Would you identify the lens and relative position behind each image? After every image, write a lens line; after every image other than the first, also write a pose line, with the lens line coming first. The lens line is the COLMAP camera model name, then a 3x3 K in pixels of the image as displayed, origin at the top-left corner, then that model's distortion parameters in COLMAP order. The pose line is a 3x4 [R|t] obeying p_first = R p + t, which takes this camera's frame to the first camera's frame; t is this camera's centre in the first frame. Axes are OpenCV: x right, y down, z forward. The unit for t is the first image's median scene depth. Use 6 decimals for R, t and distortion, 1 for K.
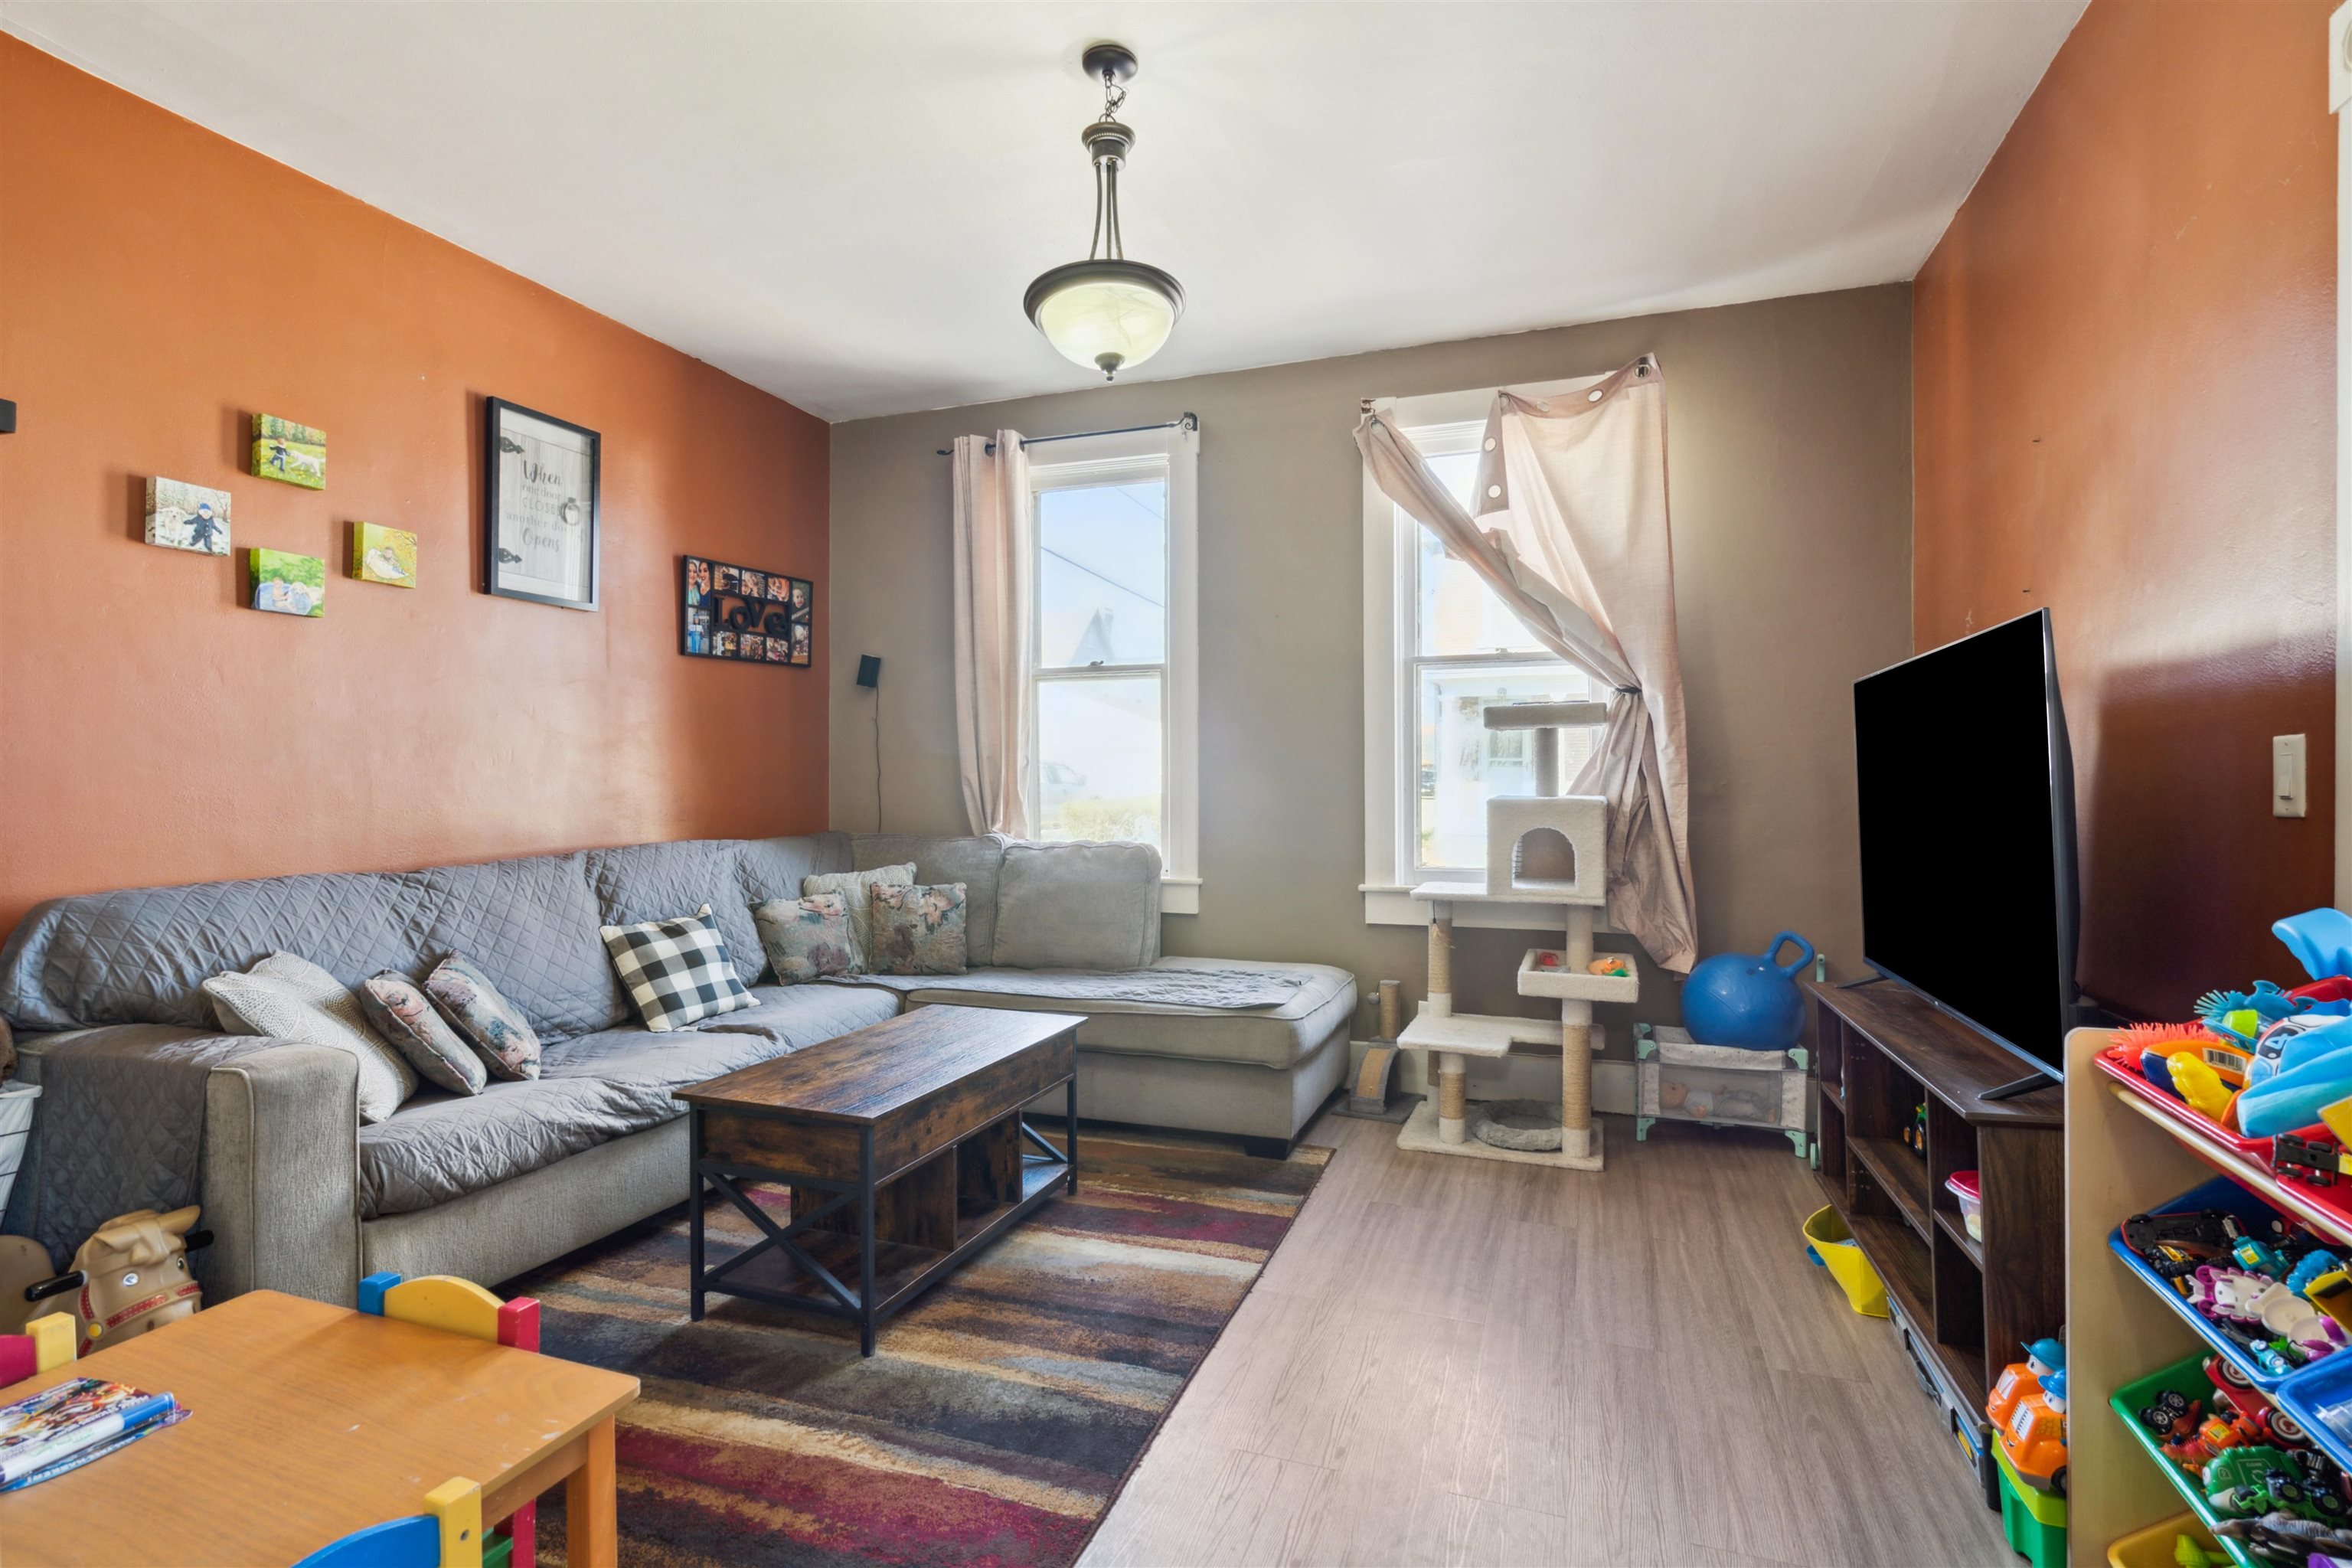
lens RADIAL K [[1122.0, 0, 1180.1], [0, 1122.0, 780.2], [0, 0, 1]] dist [-0.004319, 0.001795]
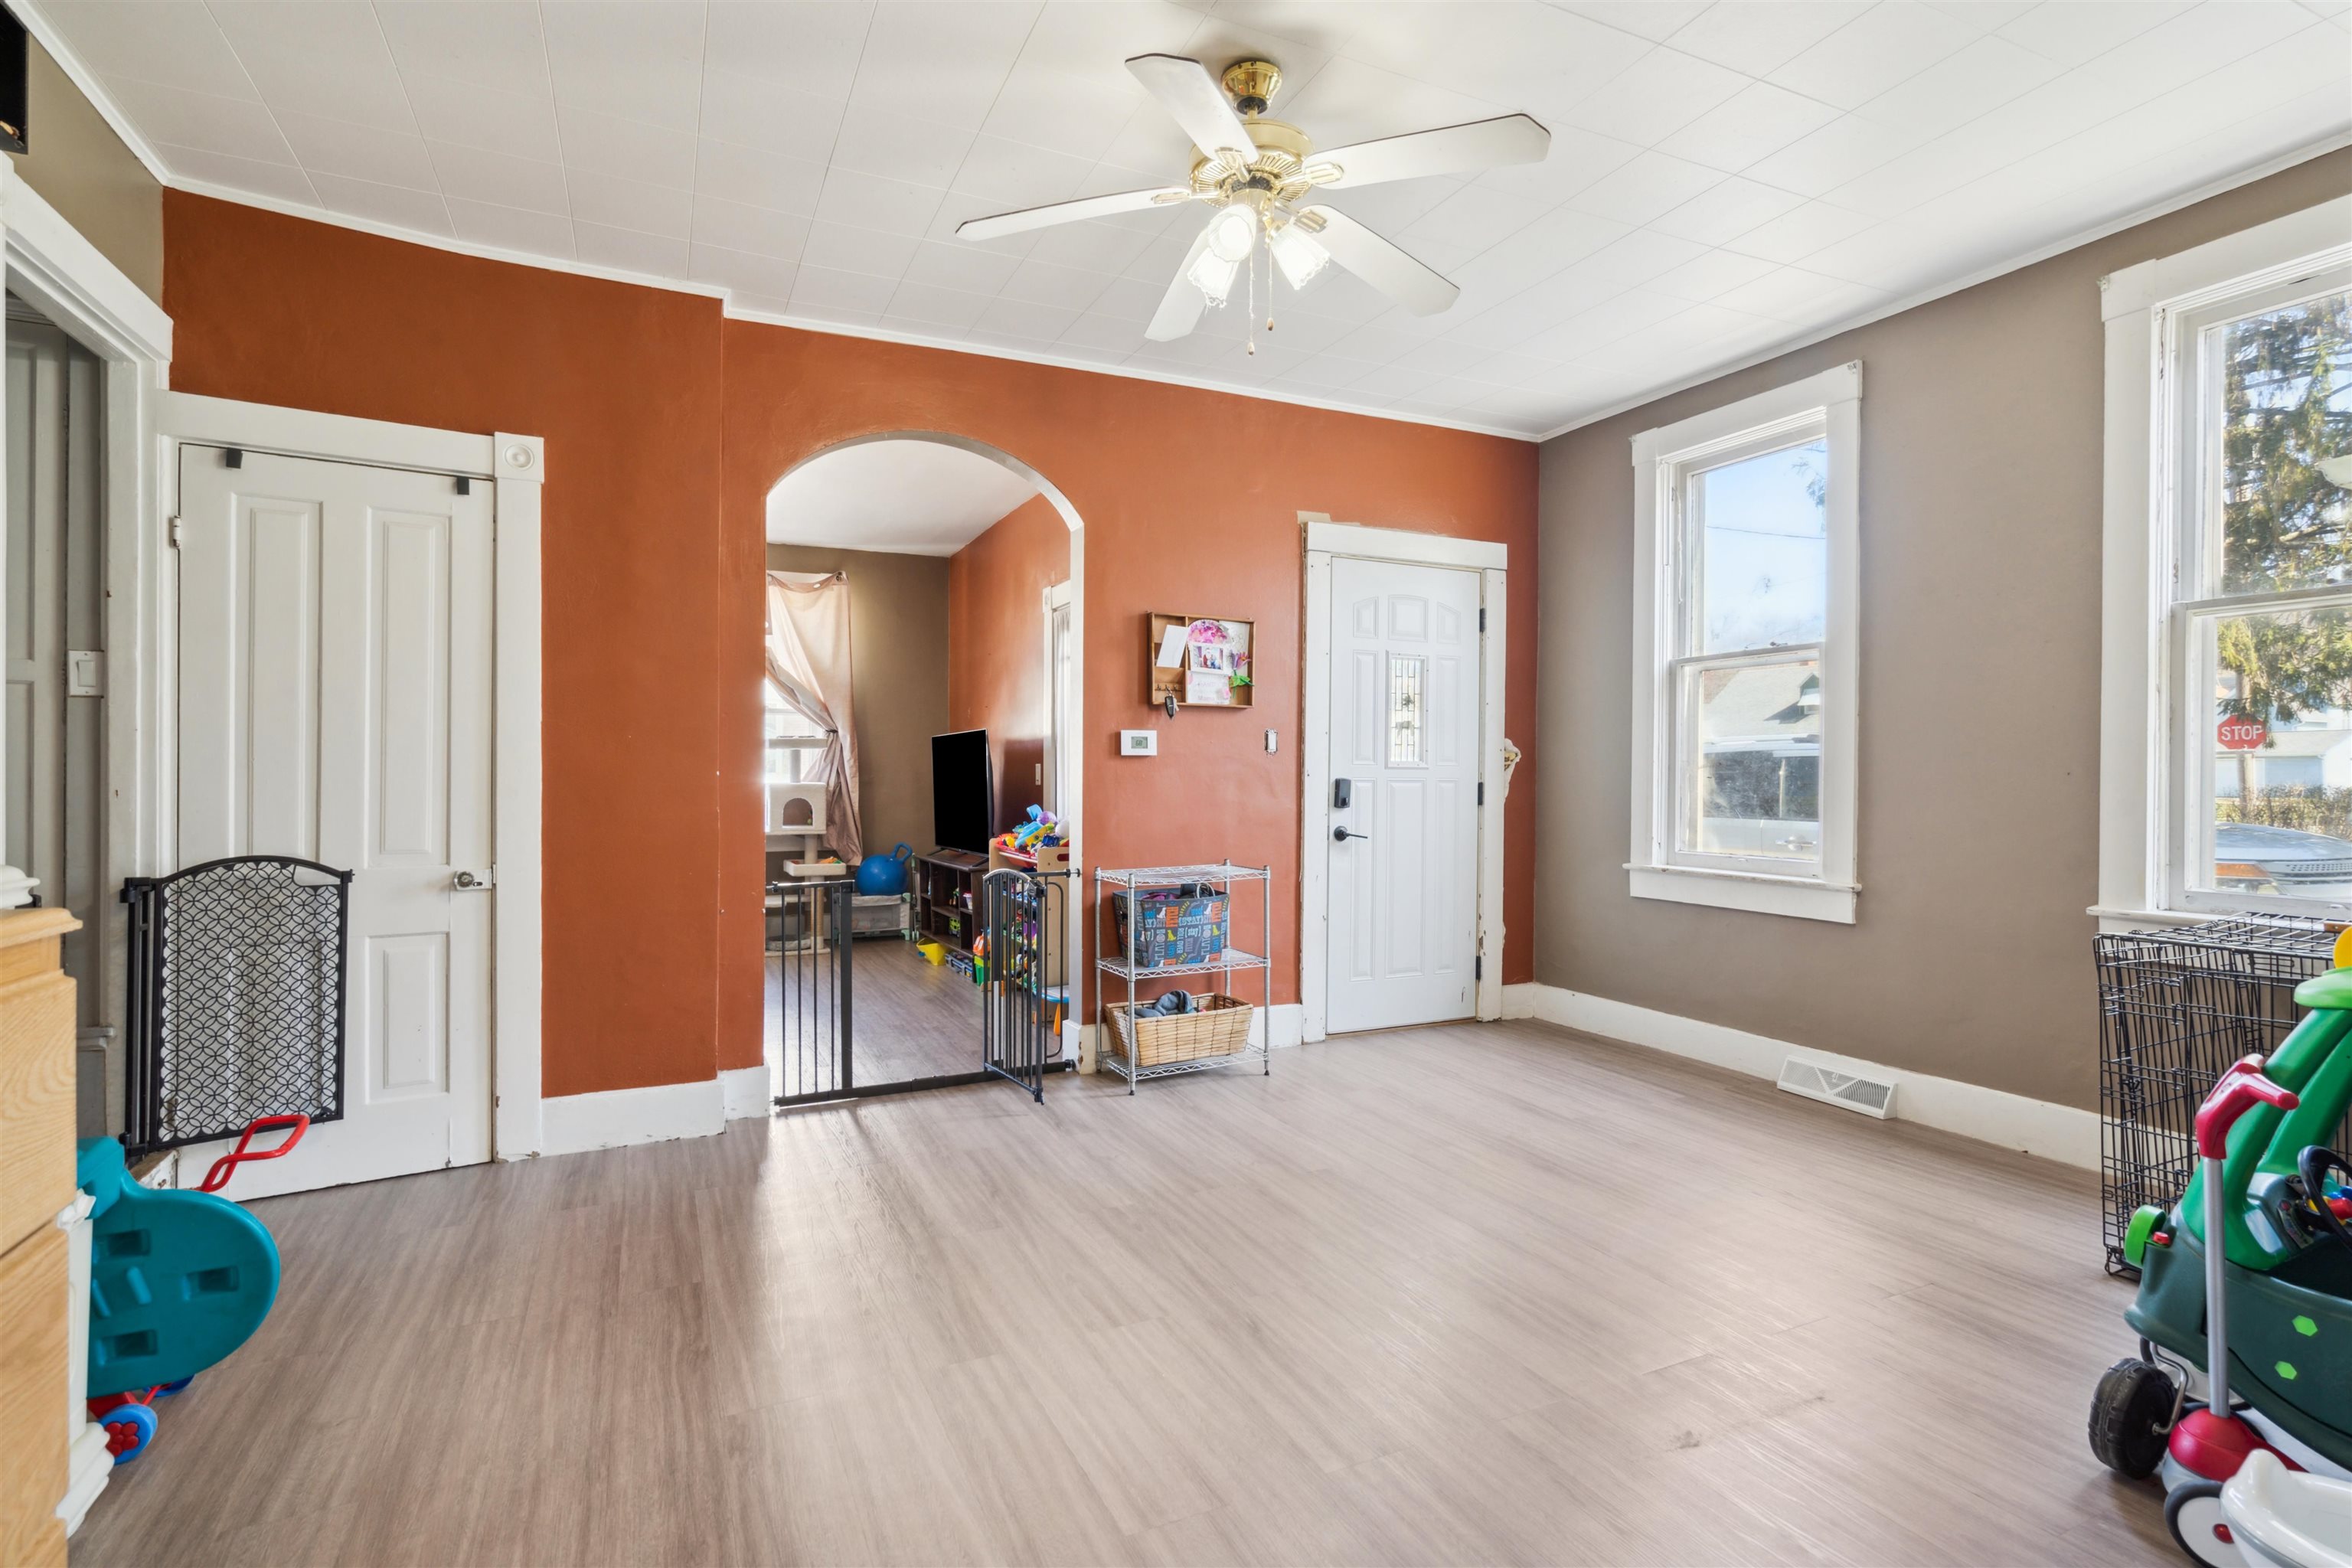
lens RADIAL K [[1122.0, 0, 1169.5], [0, 1122.0, 775.9], [0, 0, 1]] dist [-0.004319, 0.001795]
pose [[0.705304, 0.003793, 0.708895, -0.661676], [-0.002584, 0.999993, -0.002779, 0.005732], [-0.708900, 0.000128, 0.705309, -0.949211]]
